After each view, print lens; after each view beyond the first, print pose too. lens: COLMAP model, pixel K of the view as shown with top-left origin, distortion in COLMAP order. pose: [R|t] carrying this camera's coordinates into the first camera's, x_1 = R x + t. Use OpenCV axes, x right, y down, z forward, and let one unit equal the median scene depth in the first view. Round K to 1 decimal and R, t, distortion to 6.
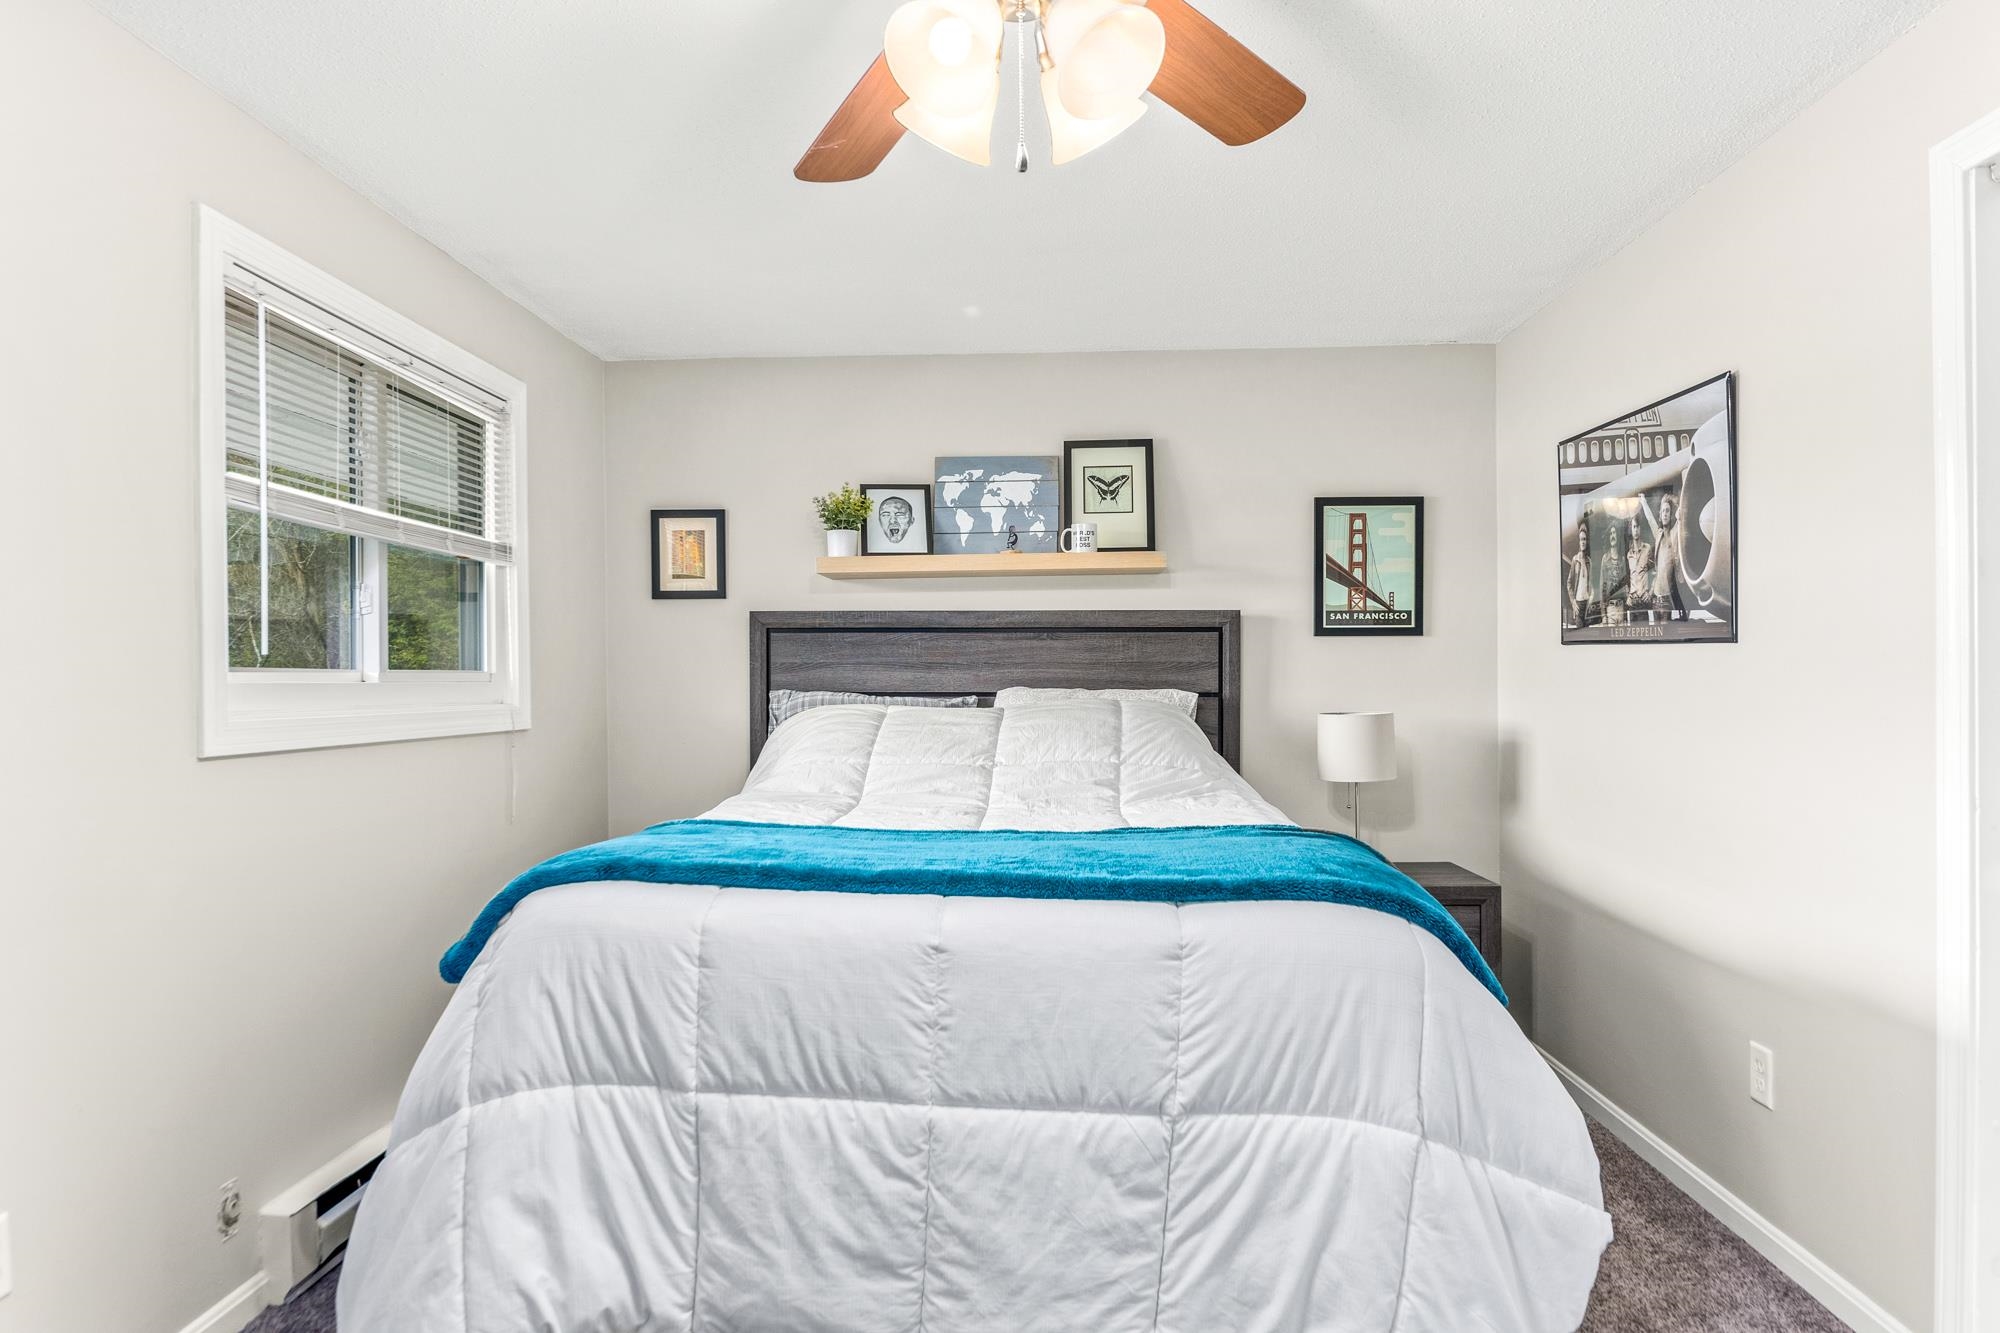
lens RADIAL K [[1194.5, 0, 1001.3], [0, 1194.5, 670.4], [0, 0, 1]] dist [-0.003861, -0.004816]
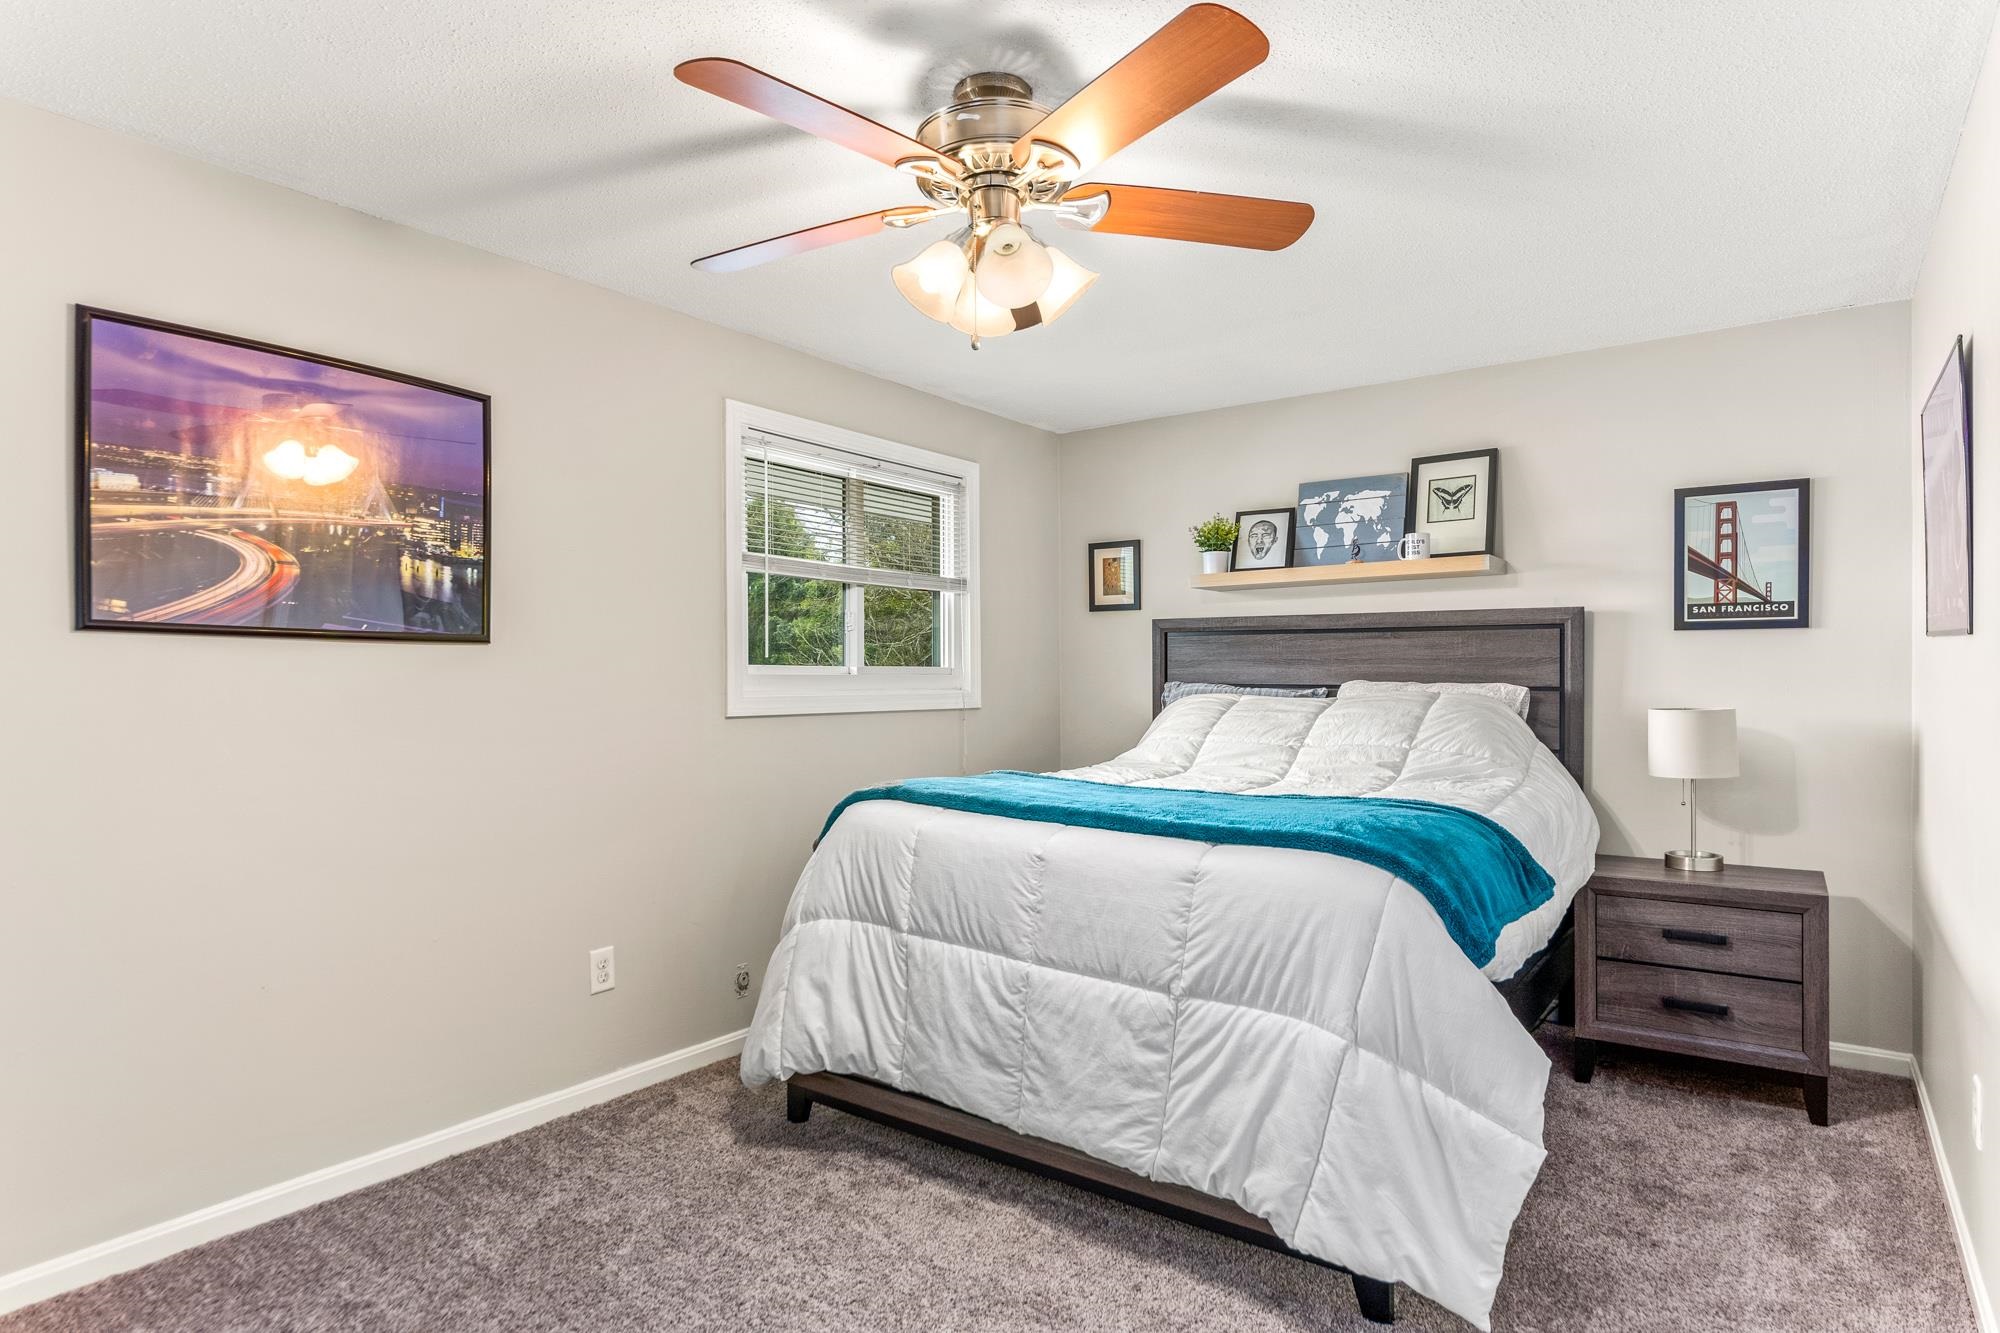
lens RADIAL K [[1109.6, 0, 990.0], [0, 1109.6, 663.8], [0, 0, 1]] dist [-0.001875, 0.001296]
pose [[0.829584, -0.002337, -0.558378, 0.509983], [0.001791, 0.999997, -0.001525, -0.001296], [0.558380, 0.000265, 0.829585, -0.123220]]
